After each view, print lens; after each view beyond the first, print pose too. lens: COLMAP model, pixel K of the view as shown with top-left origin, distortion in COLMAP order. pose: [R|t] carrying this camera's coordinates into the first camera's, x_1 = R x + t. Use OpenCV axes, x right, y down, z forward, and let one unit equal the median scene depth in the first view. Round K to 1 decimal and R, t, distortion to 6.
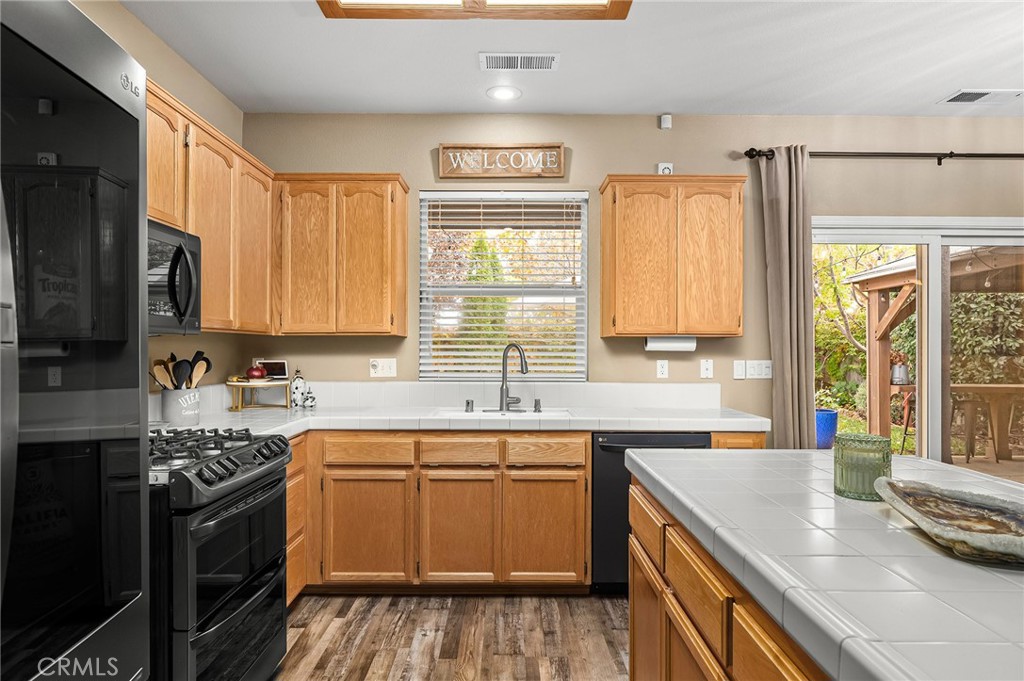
lens RADIAL K [[611.5, 0, 502.6], [0, 611.5, 343.8], [0, 0, 1]] dist [-0.009119, -0.001718]
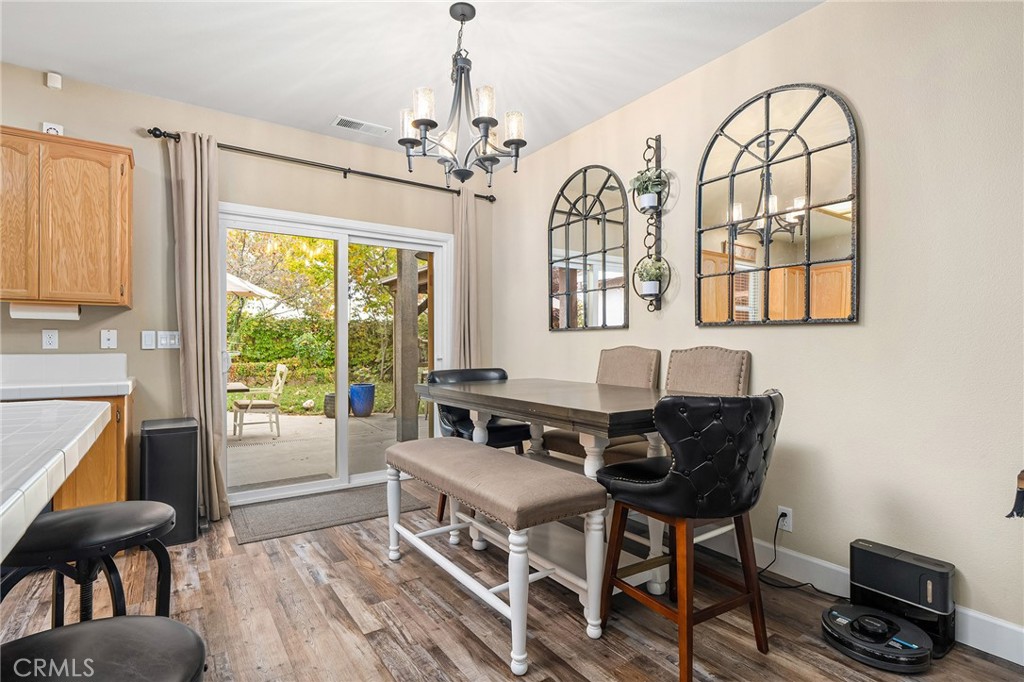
lens RADIAL K [[506.3, 0, 514.3], [0, 506.3, 344.3], [0, 0, 1]] dist [-0.002568, 0.000033]
pose [[0.821807, -0.002510, 0.569760, 0.444700], [0.000065, 0.999991, 0.004311, 0.049759], [-0.569765, -0.003506, 0.821800, -0.066836]]
